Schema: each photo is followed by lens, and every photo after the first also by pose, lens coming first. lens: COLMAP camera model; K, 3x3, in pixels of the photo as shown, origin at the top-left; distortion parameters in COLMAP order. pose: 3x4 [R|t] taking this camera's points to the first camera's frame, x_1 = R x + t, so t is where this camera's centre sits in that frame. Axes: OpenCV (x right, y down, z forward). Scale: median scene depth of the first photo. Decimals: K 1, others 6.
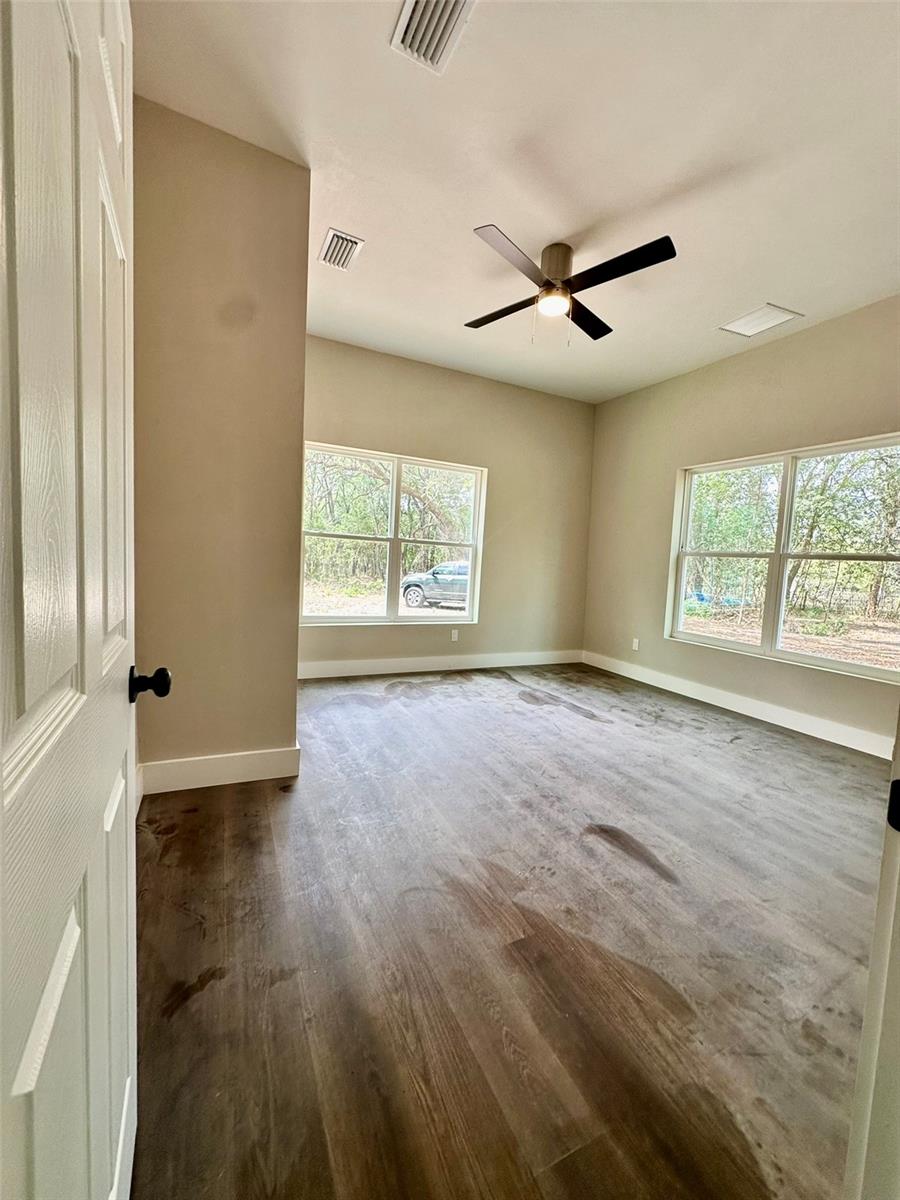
lens RADIAL K [[478.7, 0, 452.1], [0, 478.7, 600.9], [0, 0, 1]] dist [-0.002360, 0.000760]
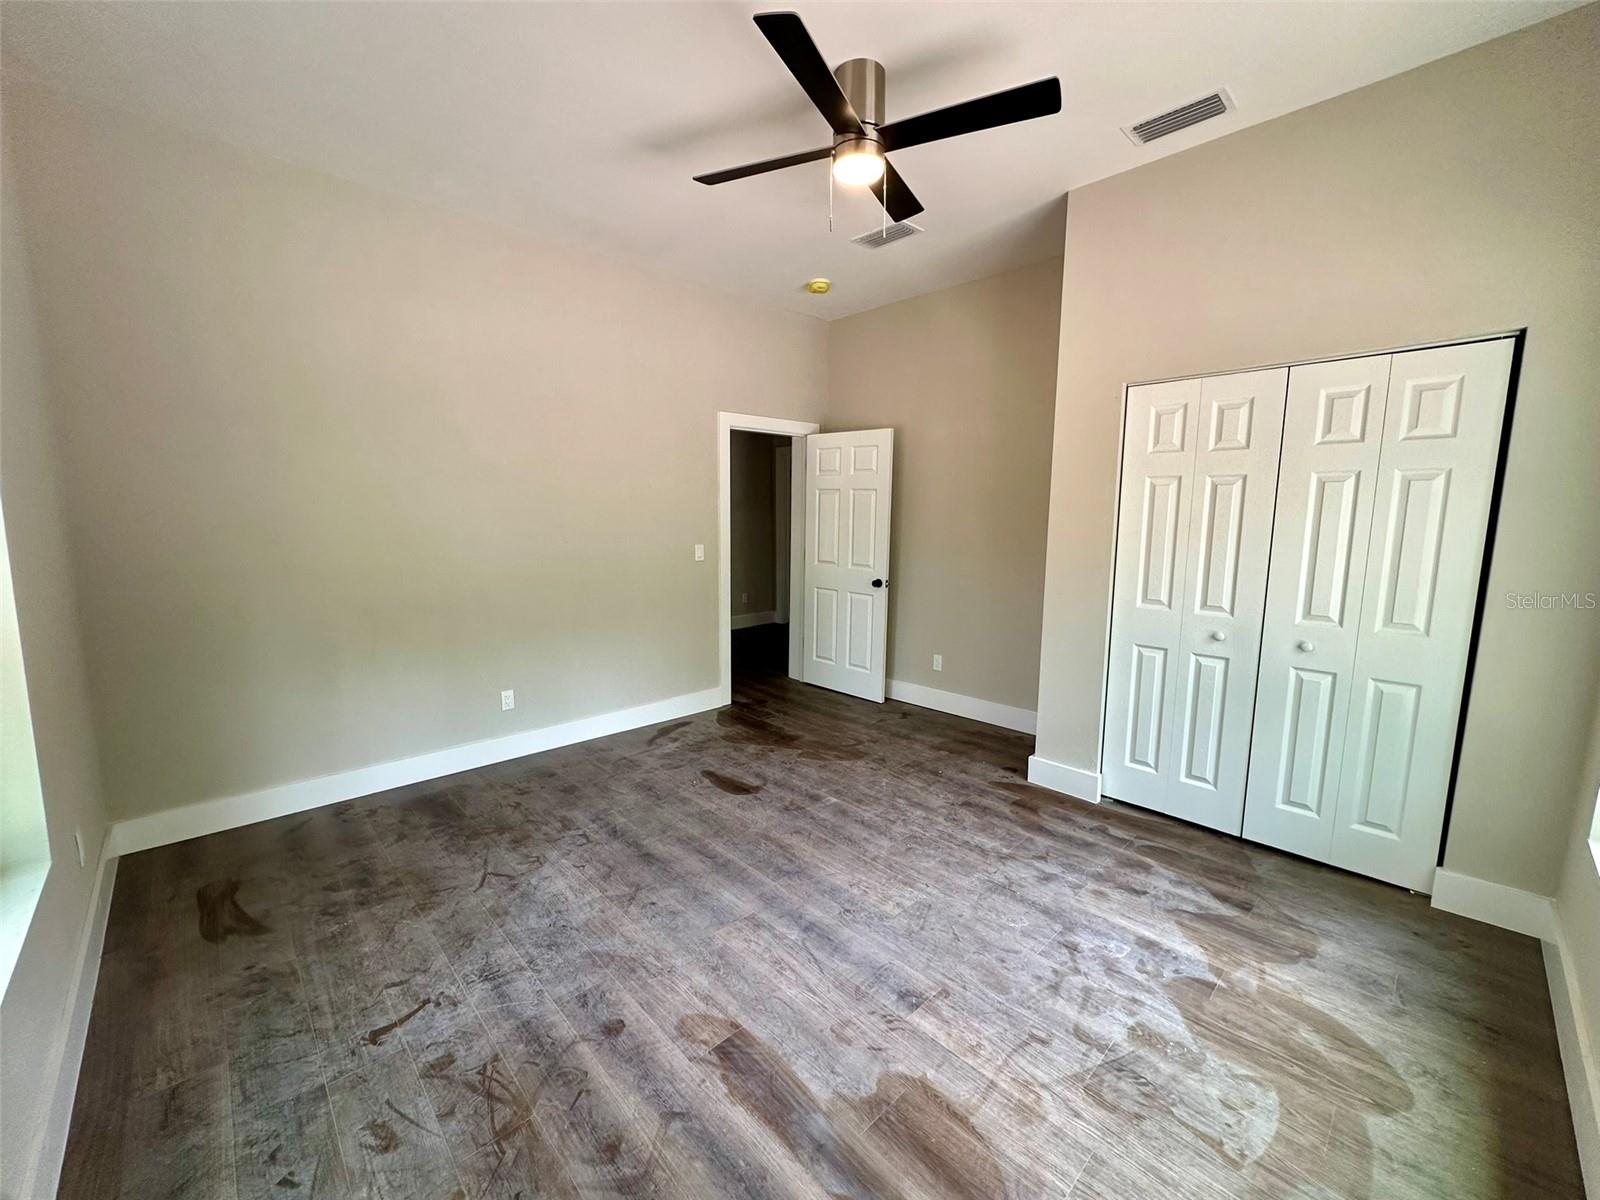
lens RADIAL K [[644.6, 0, 800.0], [0, 644.6, 600.0], [0, 0, 1]] dist [0.000106, 0.000201]
pose [[-0.951276, -0.009939, -0.308179, 0.538525], [-0.077387, 0.975185, 0.207427, -0.251484], [0.298470, 0.221170, -0.928439, 1.894045]]
